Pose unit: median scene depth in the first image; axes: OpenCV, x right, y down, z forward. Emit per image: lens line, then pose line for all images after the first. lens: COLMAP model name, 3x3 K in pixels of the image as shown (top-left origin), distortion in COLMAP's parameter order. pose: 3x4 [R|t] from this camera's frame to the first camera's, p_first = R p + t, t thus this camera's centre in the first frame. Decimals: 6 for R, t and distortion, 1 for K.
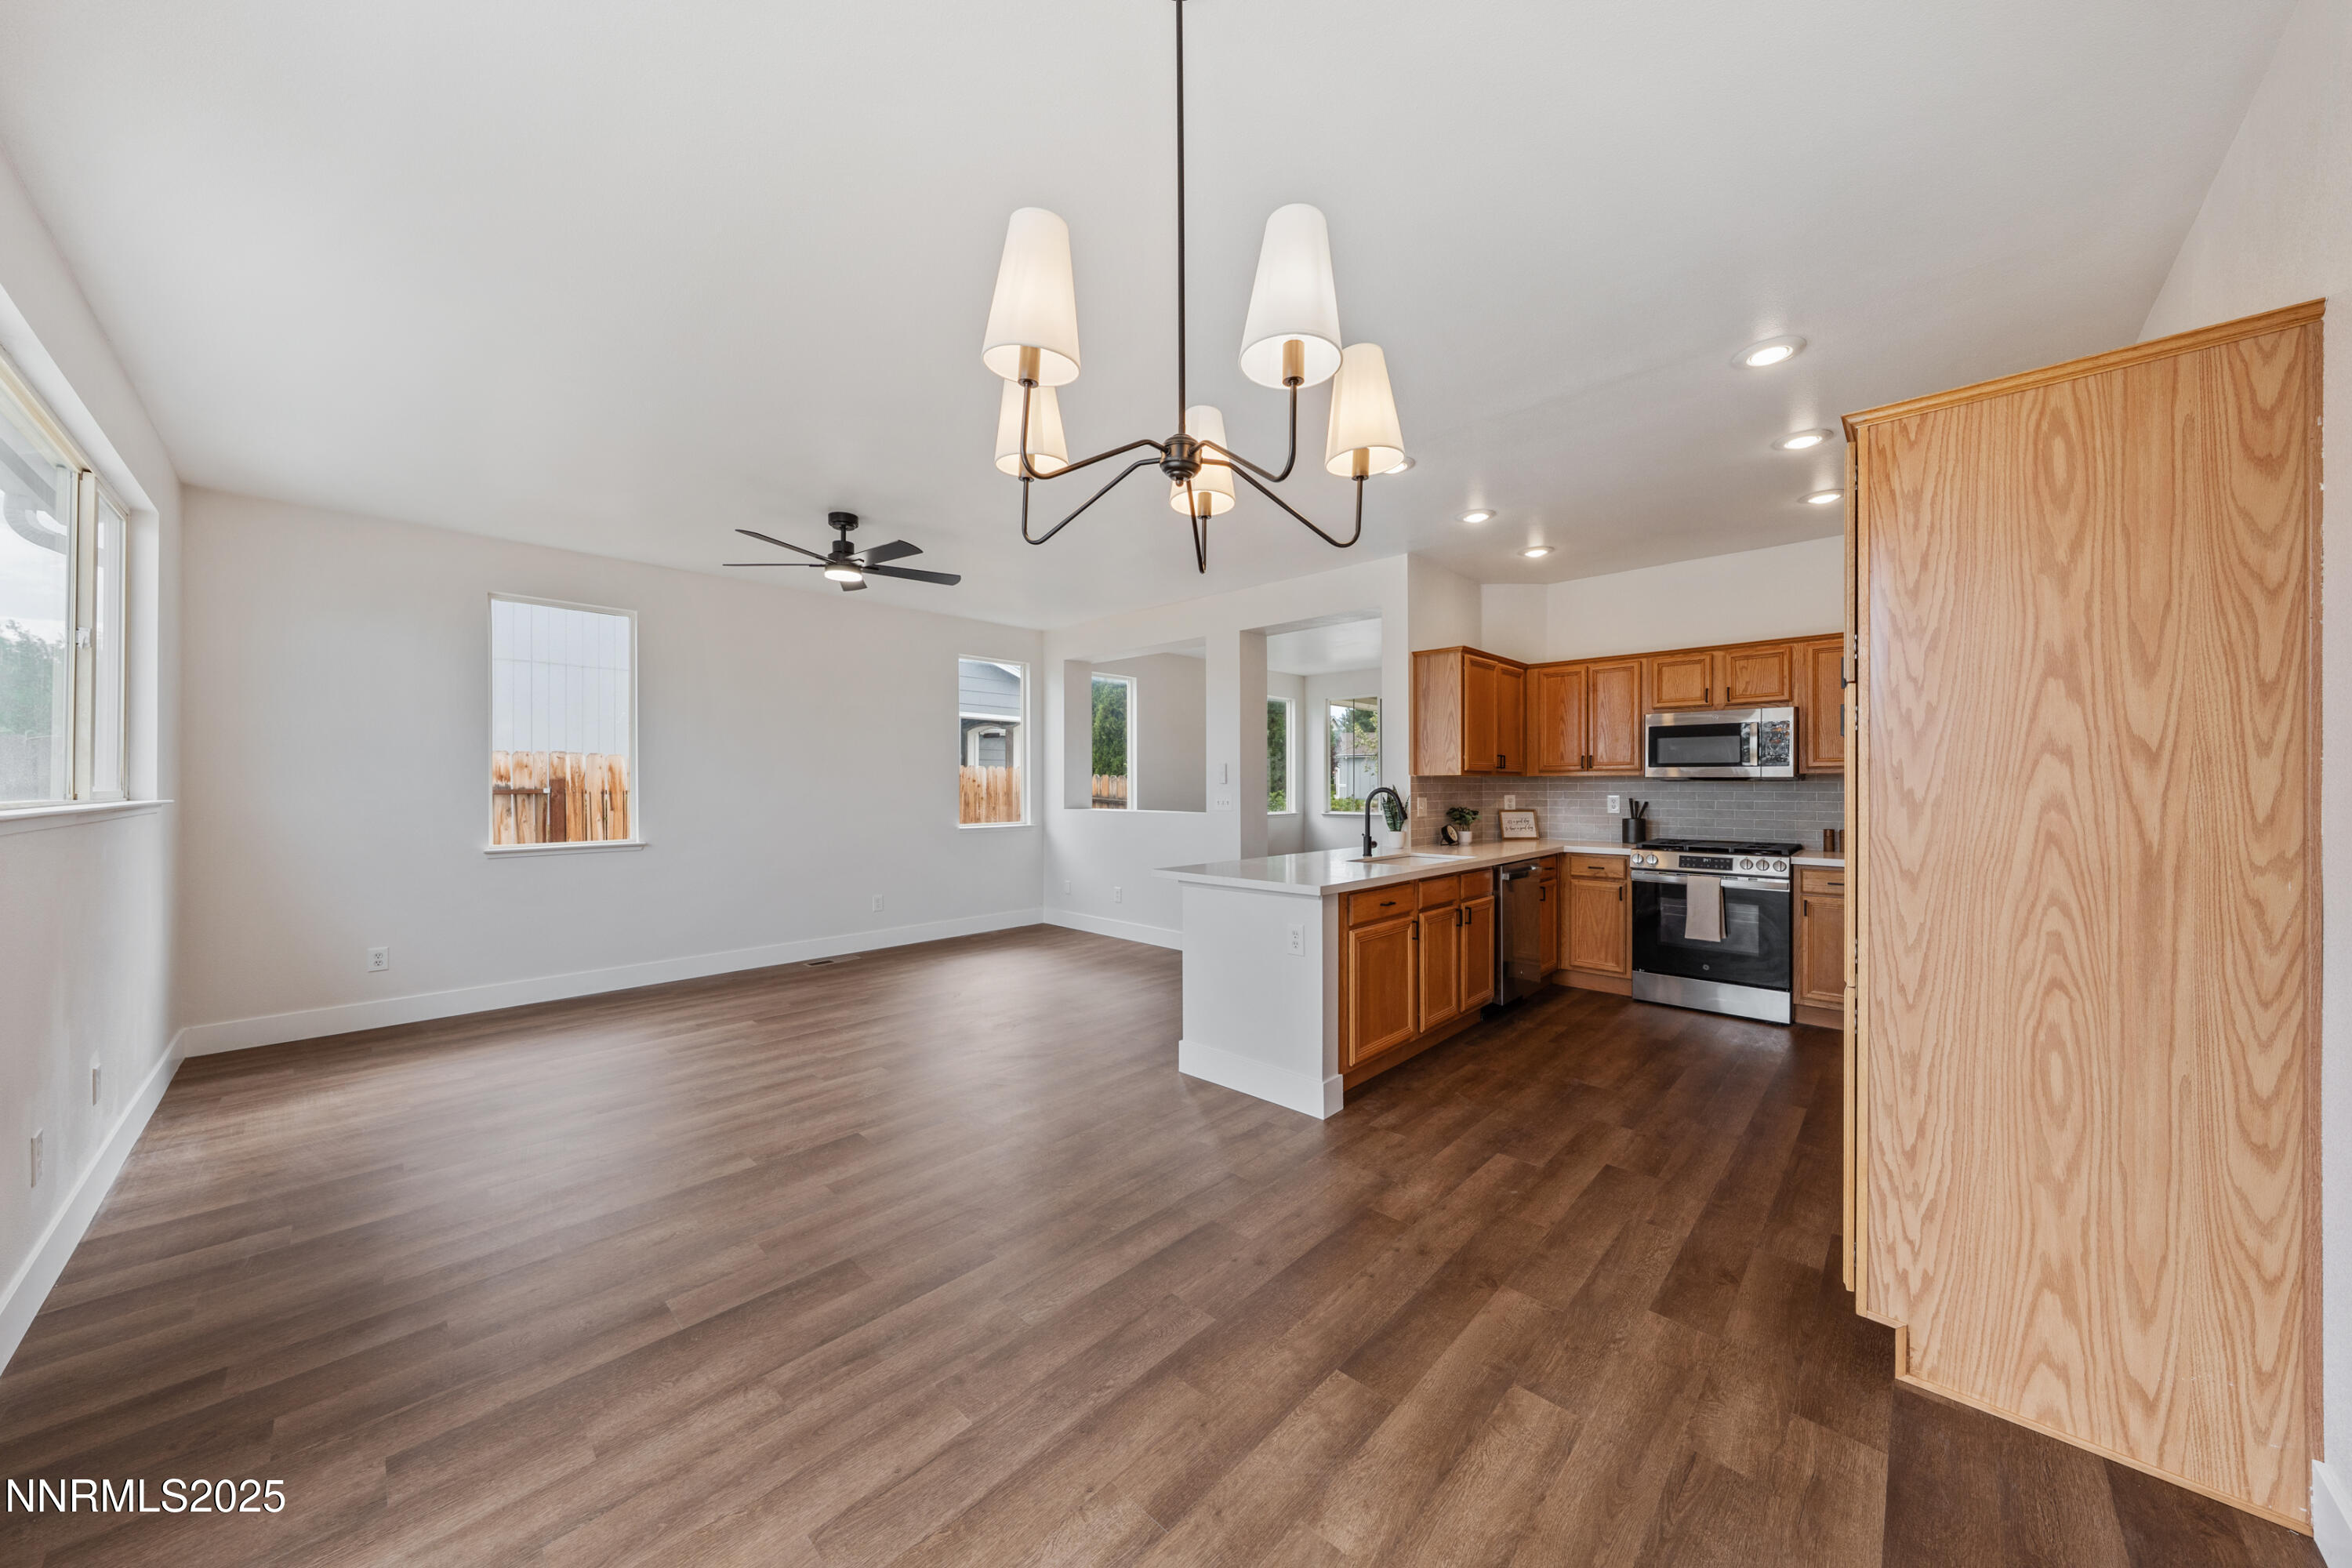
lens RADIAL K [[797.3, 0, 1176.0], [0, 797.3, 784.0], [0, 0, 1]] dist [-0.001406, -0.000071]
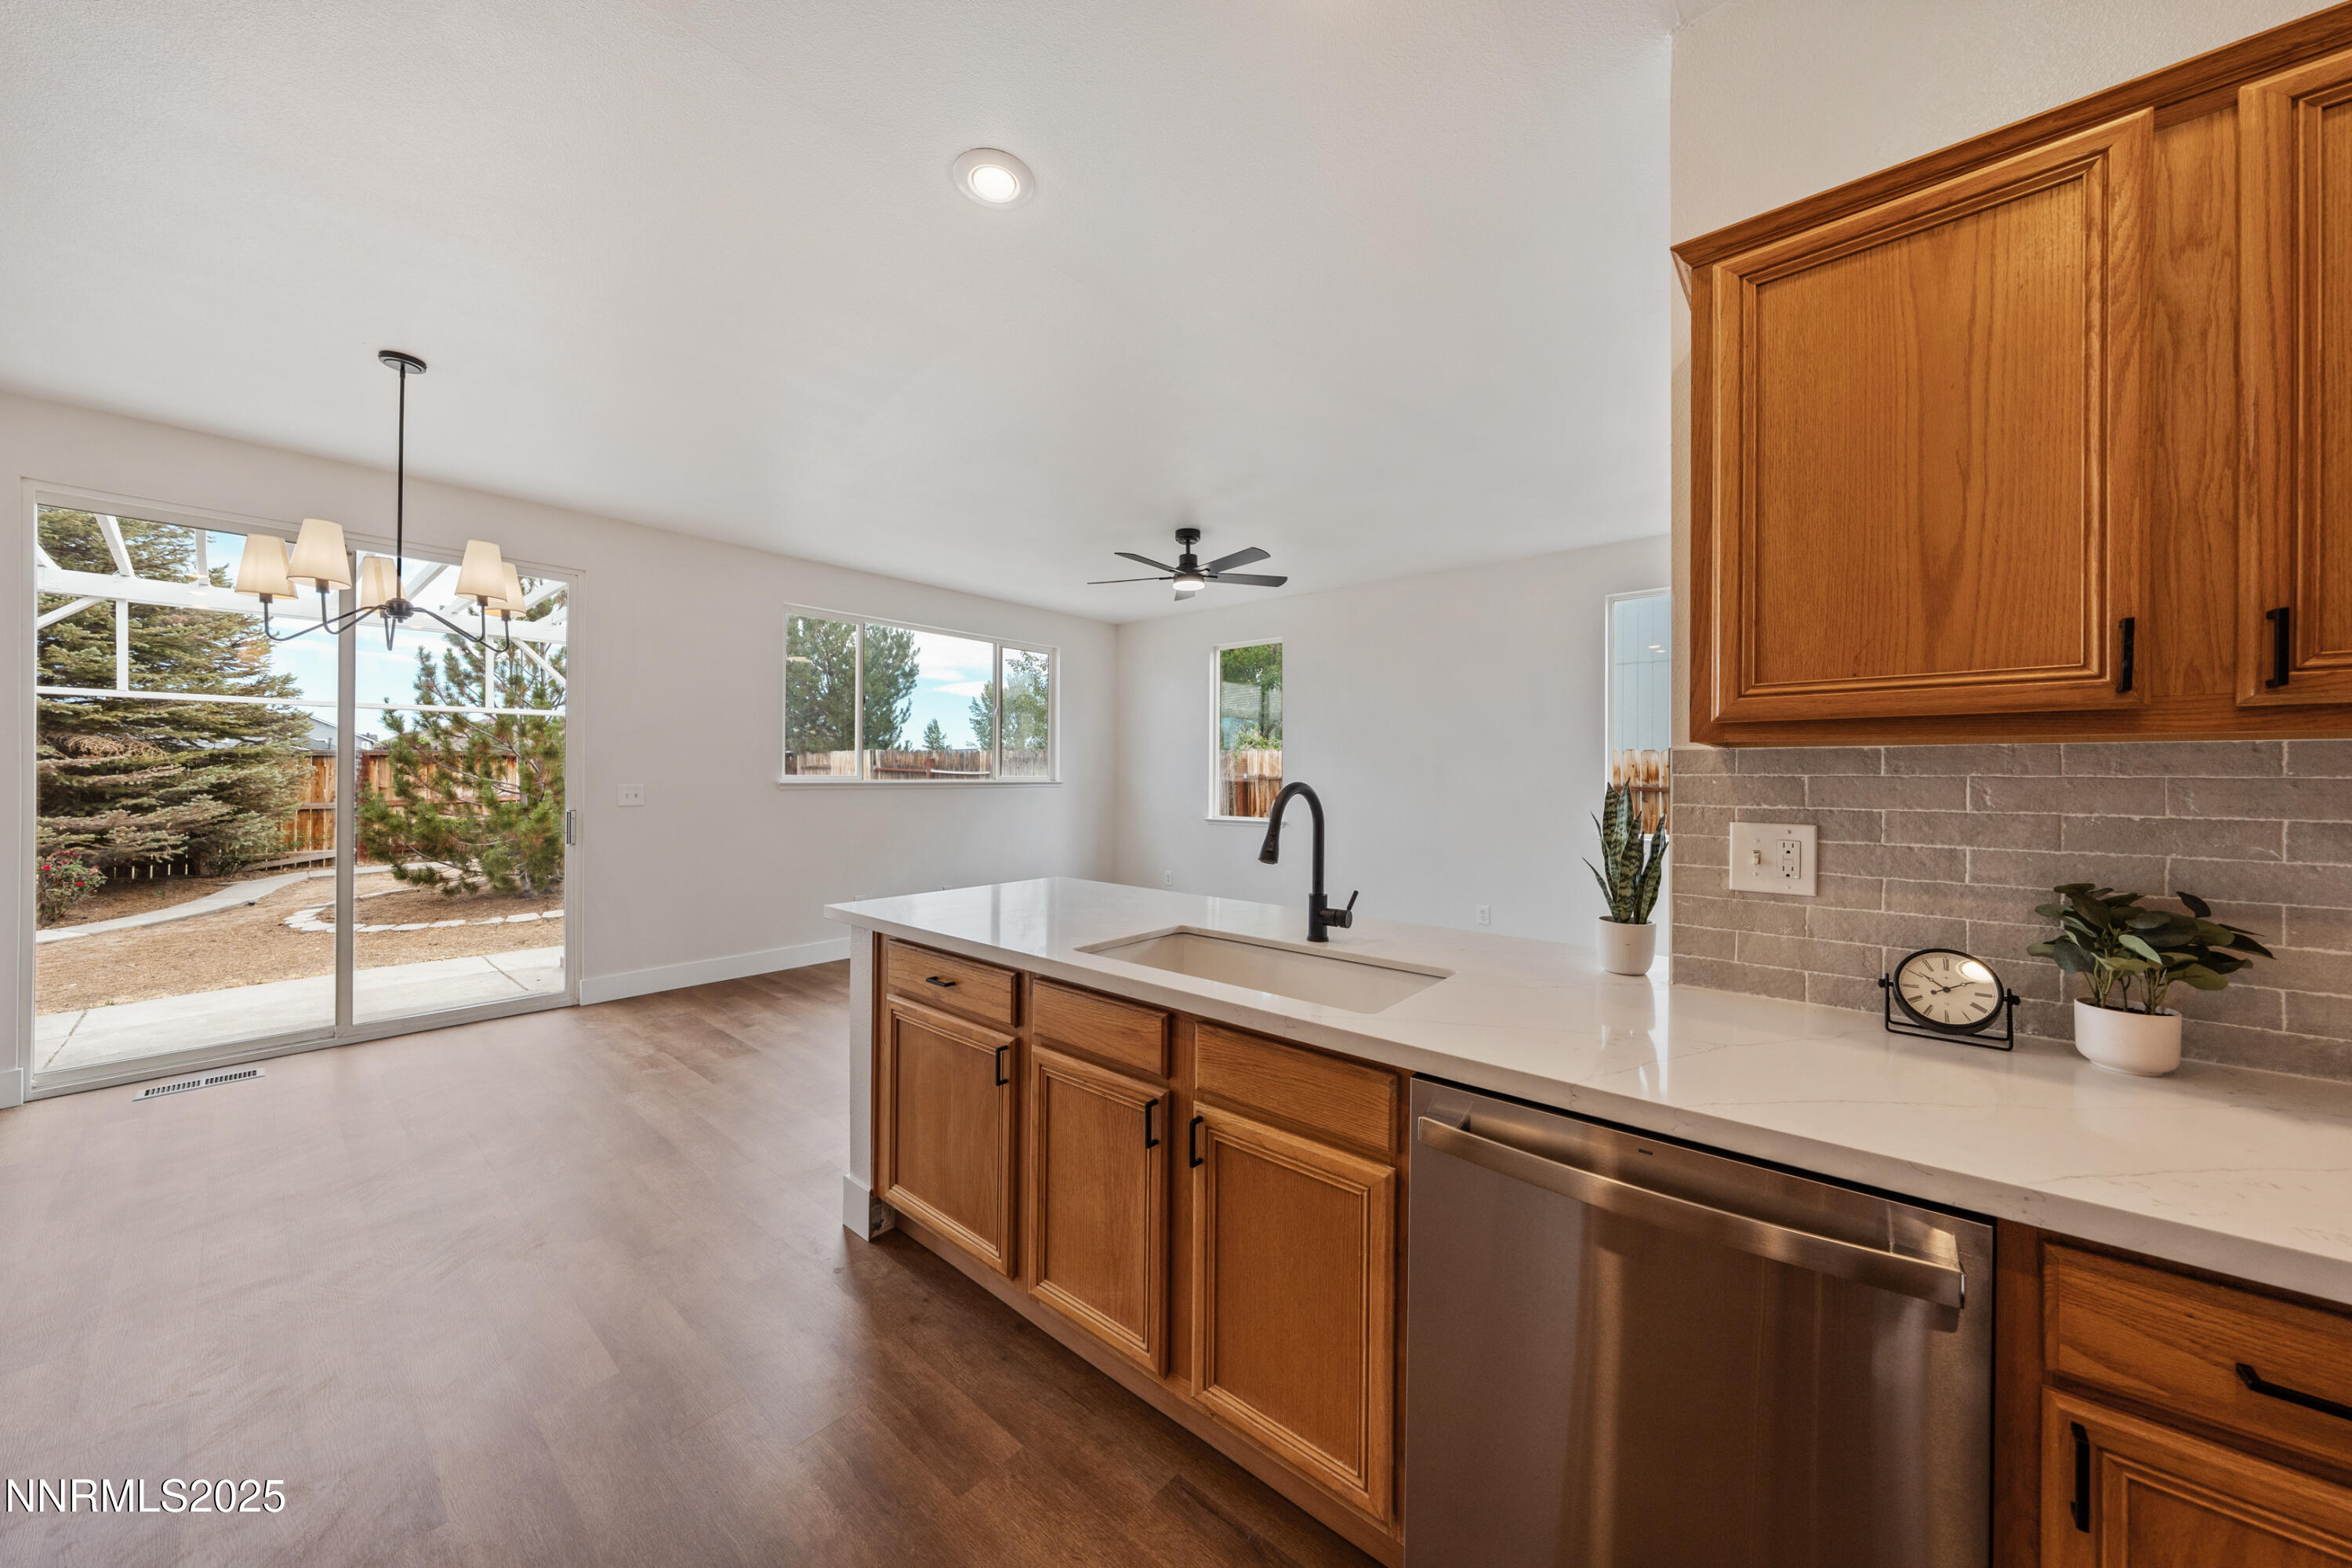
lens RADIAL K [[801.5, 0, 1168.0], [0, 801.5, 773.5], [0, 0, 1]] dist [0.001256, 0.000077]
pose [[0.049146, -0.000002, -0.998792, 0.798784], [-0.005680, 0.999984, -0.000282, -0.000304], [0.998775, 0.005687, 0.049145, 1.064451]]
